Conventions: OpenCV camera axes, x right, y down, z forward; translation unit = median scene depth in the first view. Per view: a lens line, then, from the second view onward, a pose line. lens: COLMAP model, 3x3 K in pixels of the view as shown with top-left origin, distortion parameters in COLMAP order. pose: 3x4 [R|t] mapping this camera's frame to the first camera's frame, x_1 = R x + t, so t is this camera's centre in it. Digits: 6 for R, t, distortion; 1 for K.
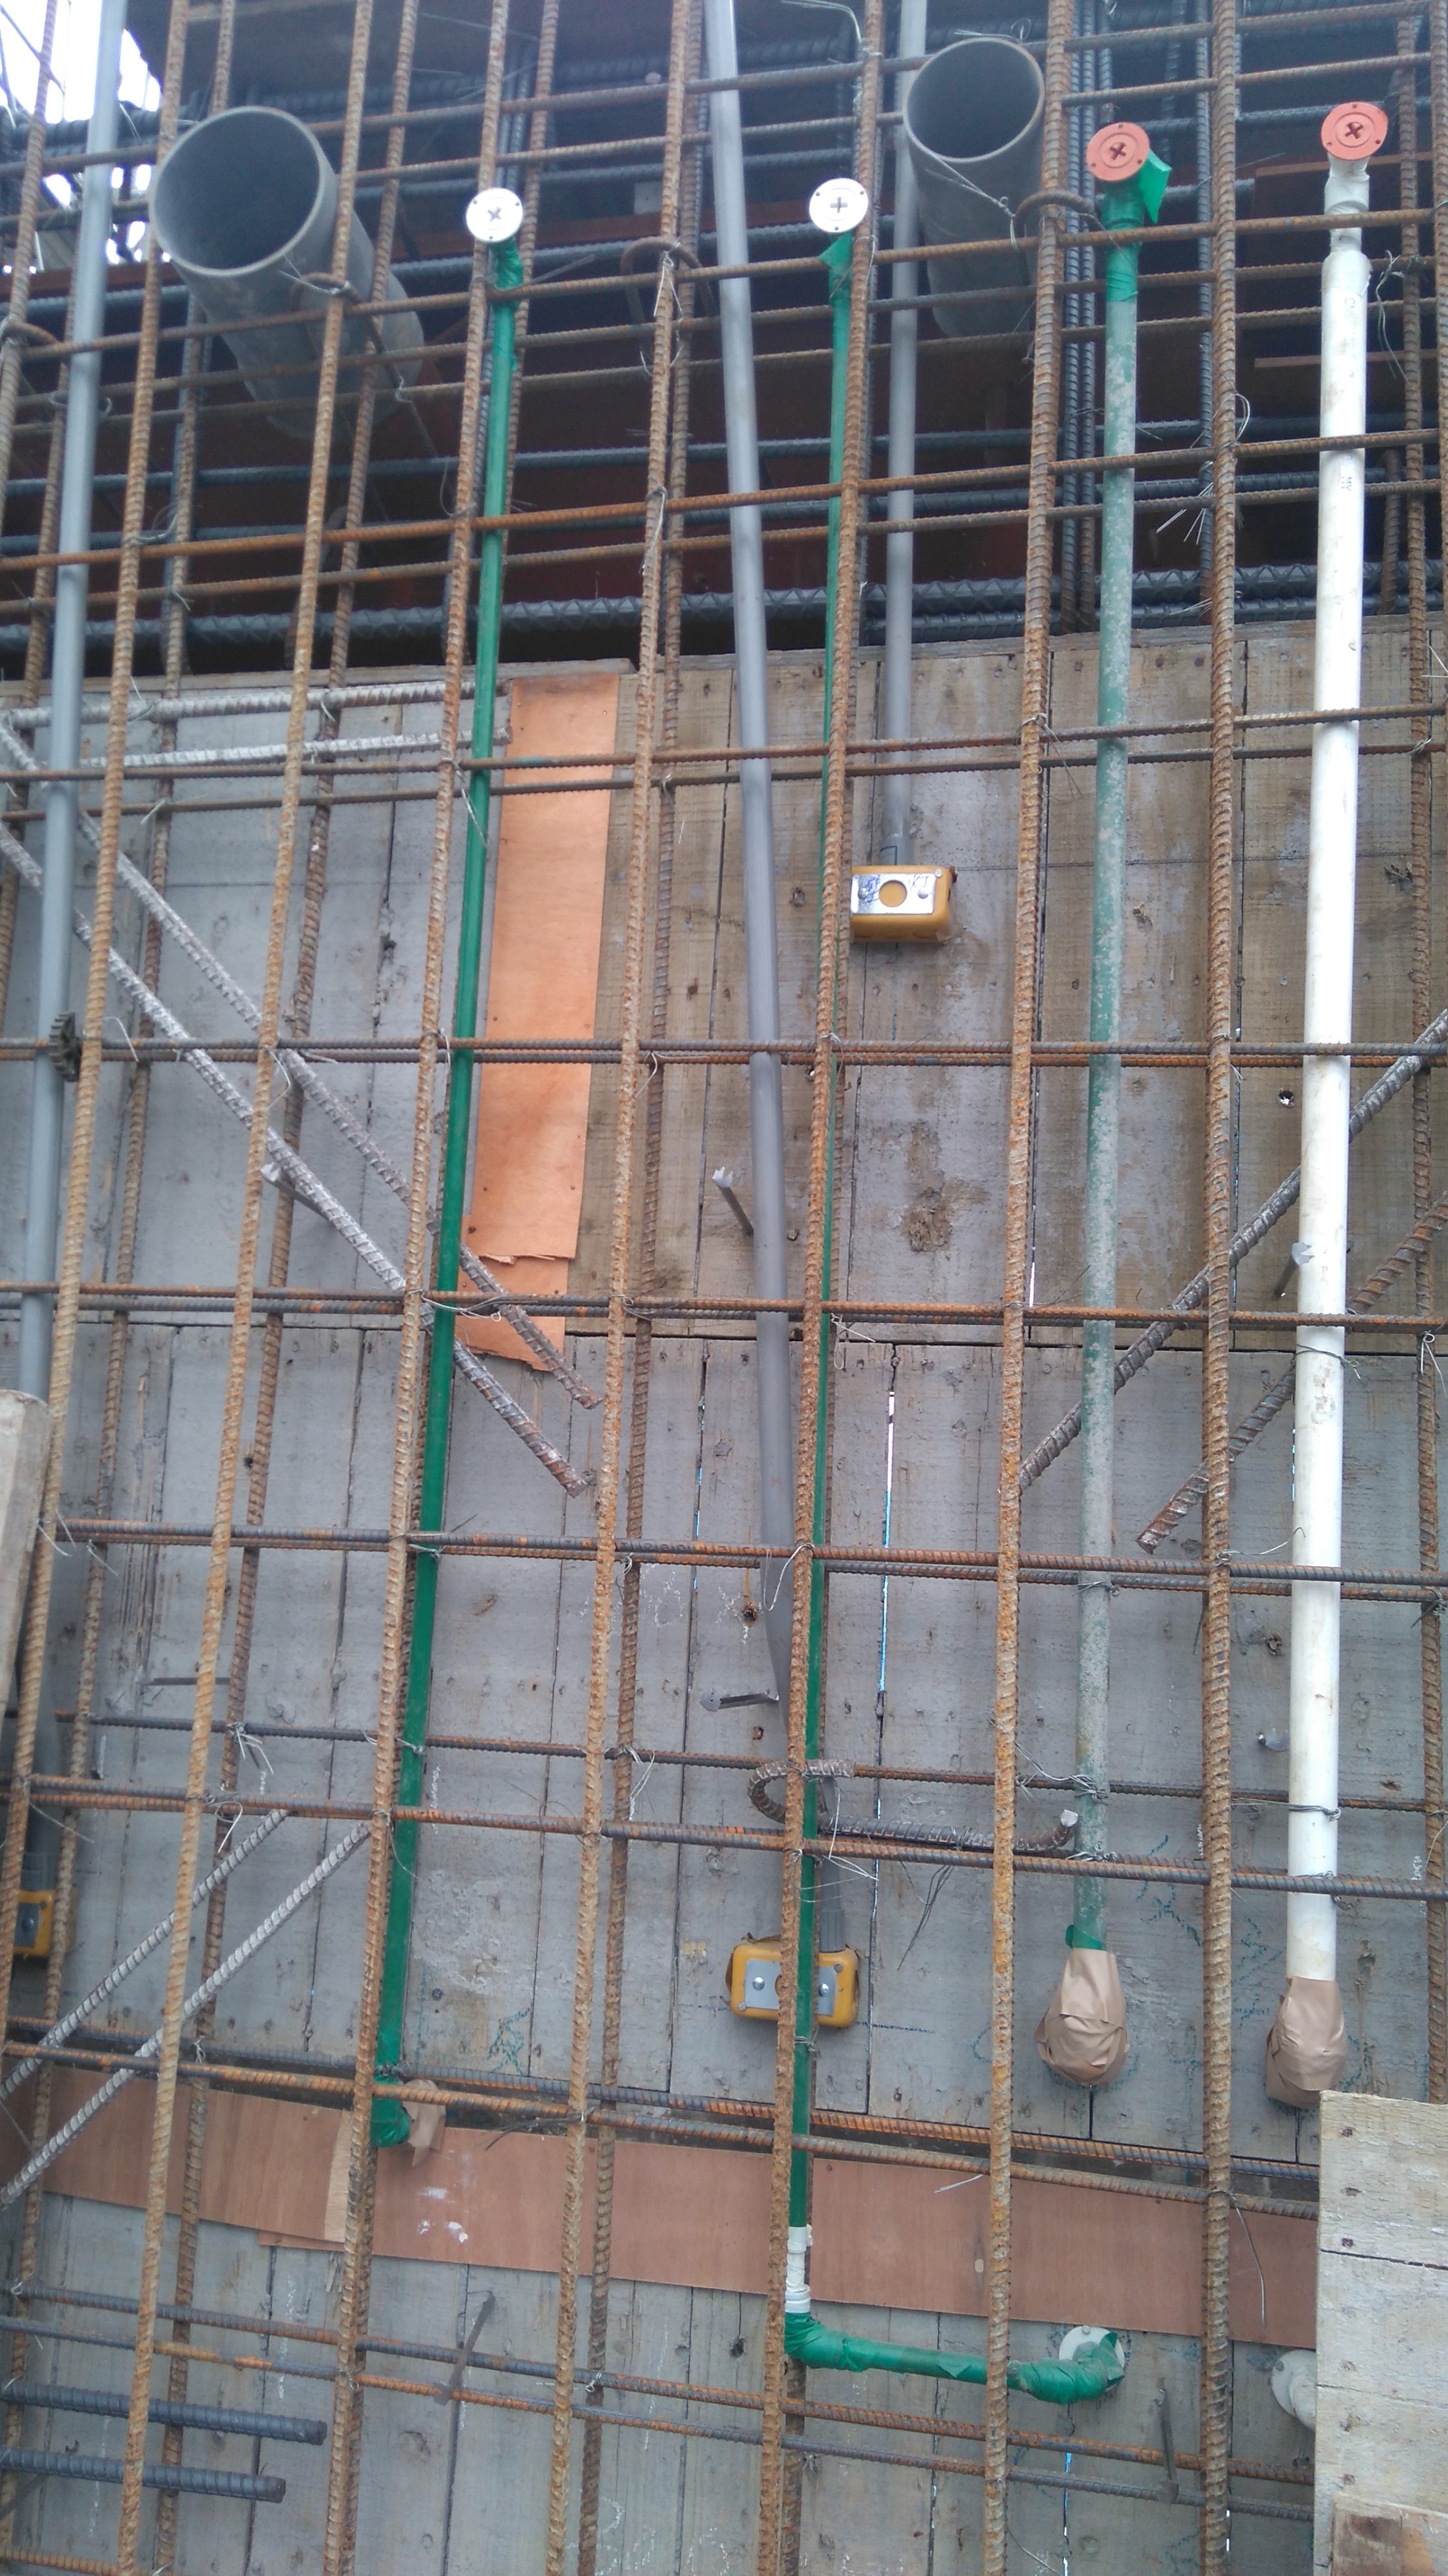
lens RADIAL K [[2042.0, 0, 724.0], [0, 2042.0, 1288.0], [0, 0, 1]] dist [0.034930, 0.000775]
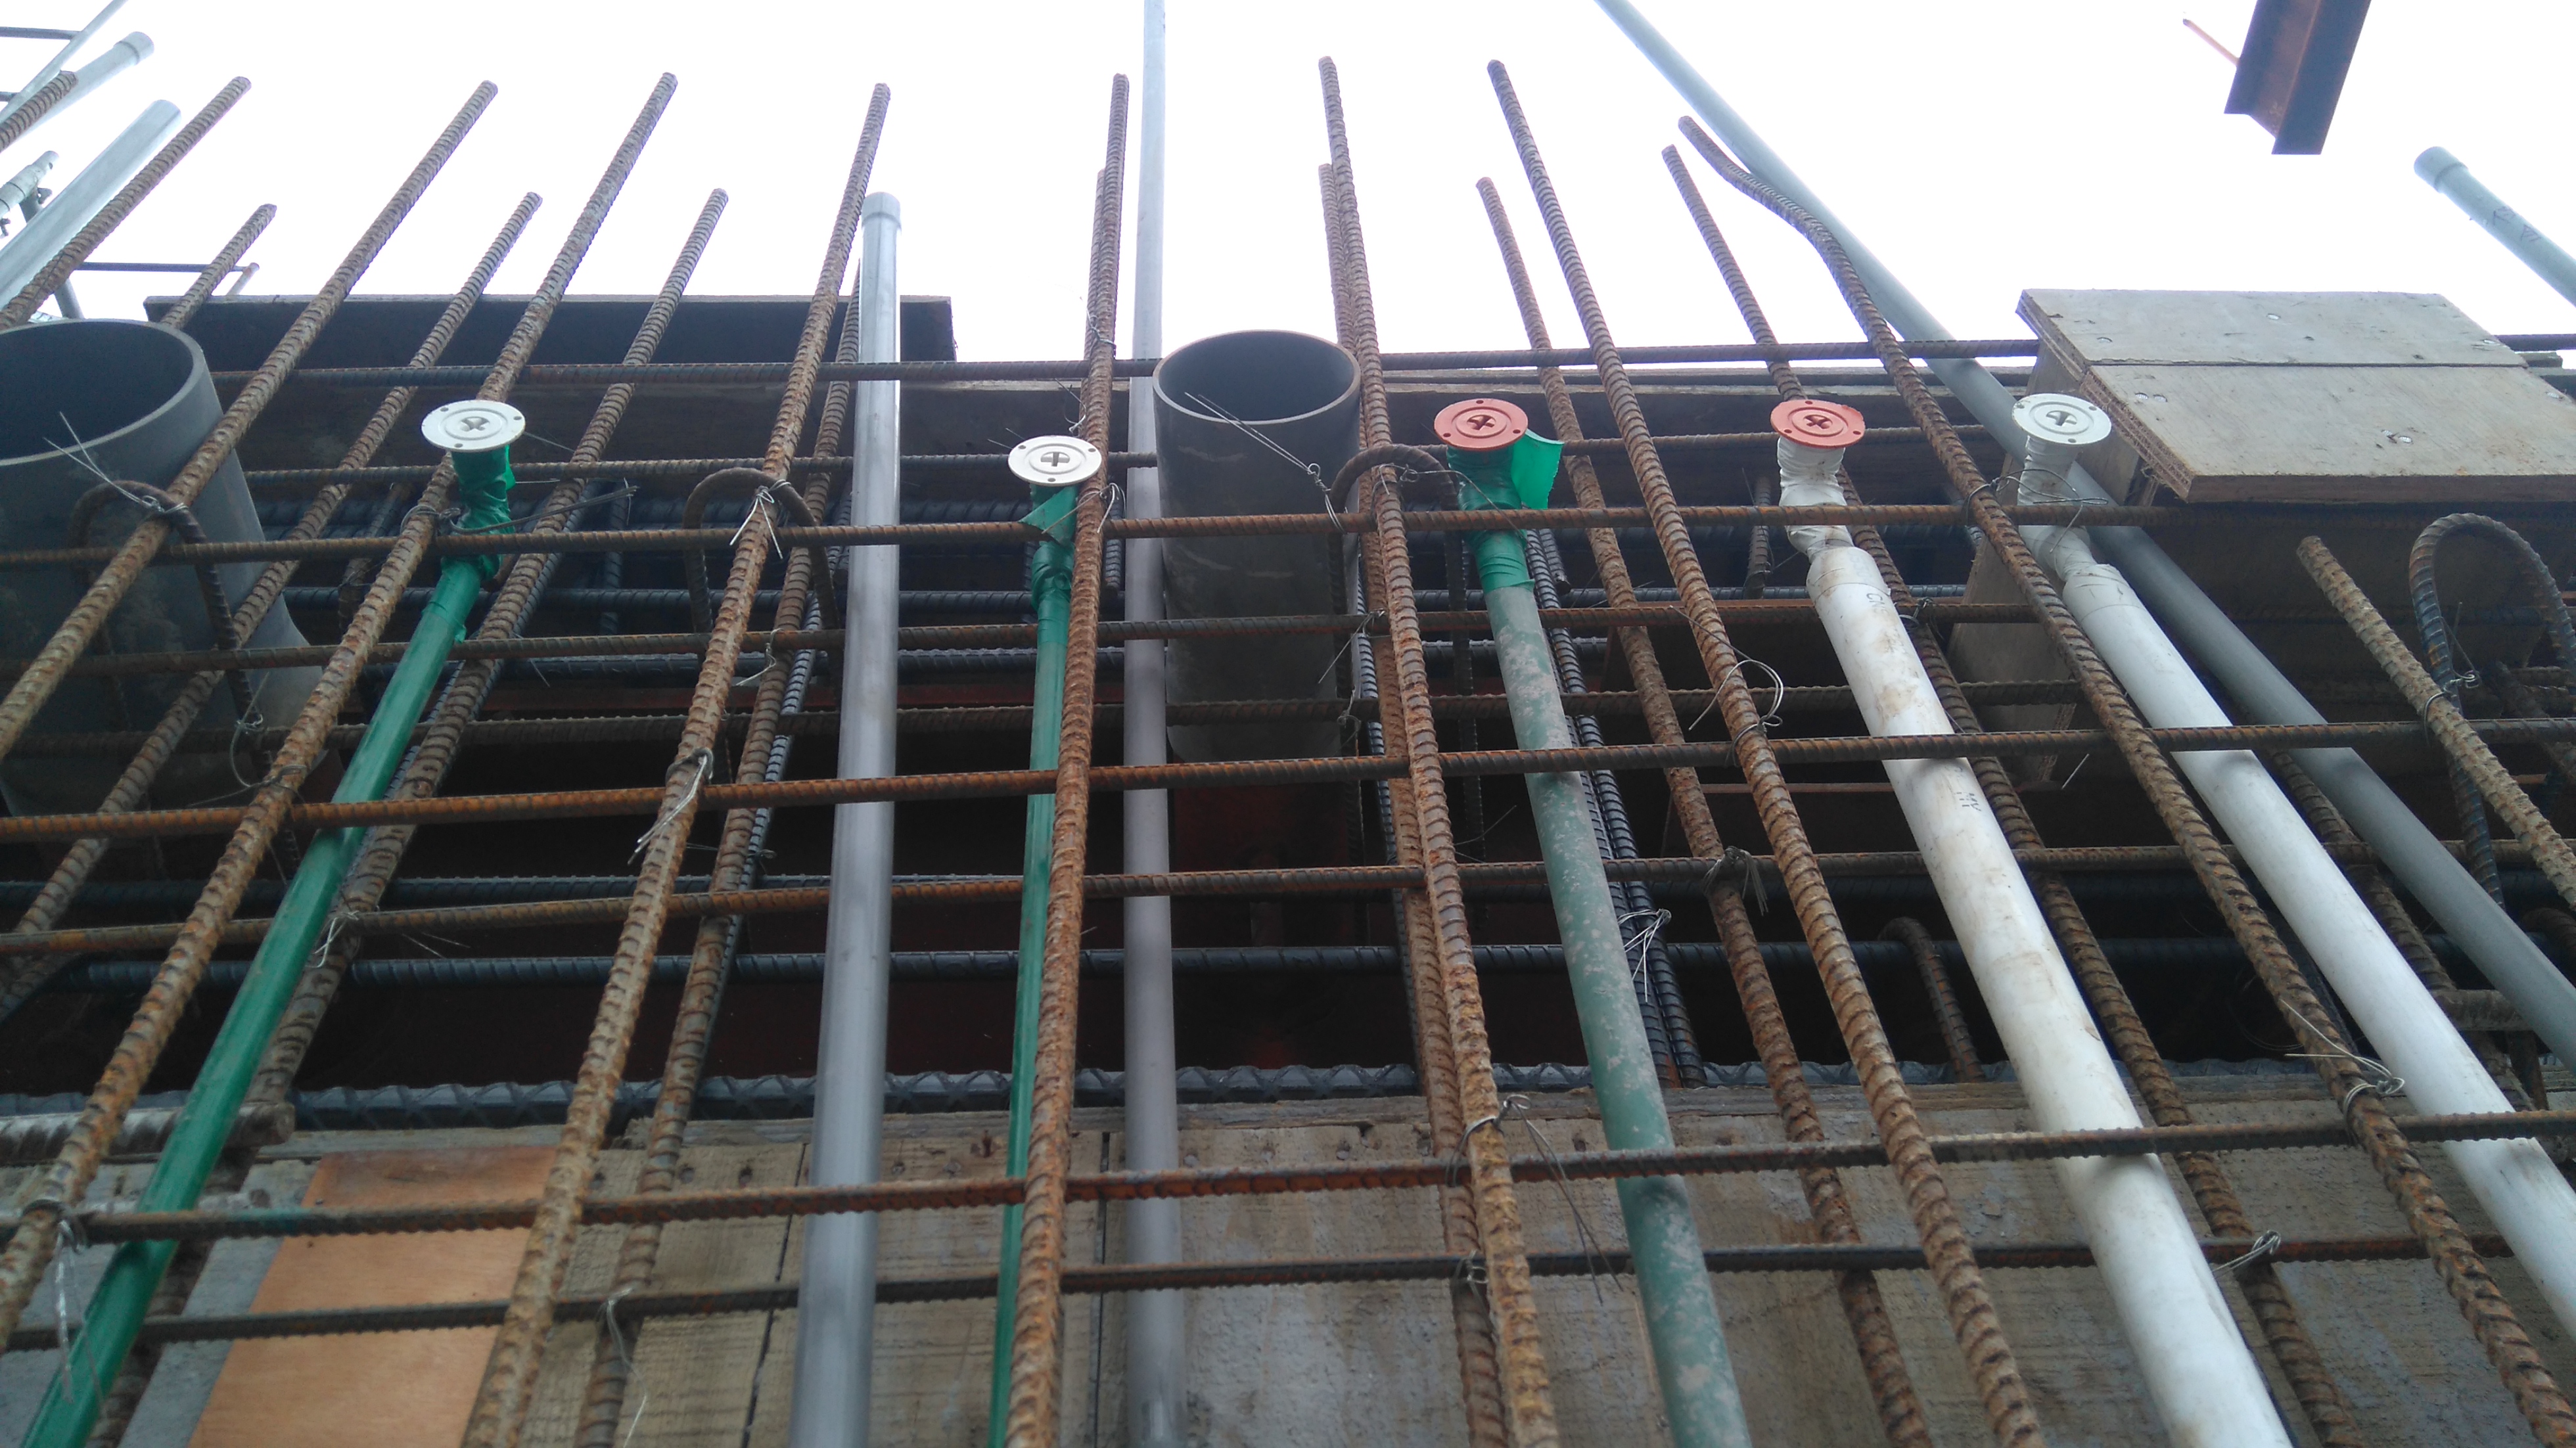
lens RADIAL K [[2042.0, 0, 1288.0], [0, 2042.0, 724.0], [0, 0, 1]] dist [0.034930, 0.000775]
pose [[0.979372, 0.087616, 0.182082, 0.018707], [0.058110, 0.740915, -0.669080, -0.043139], [-0.193530, 0.665859, 0.720540, 0.582323]]
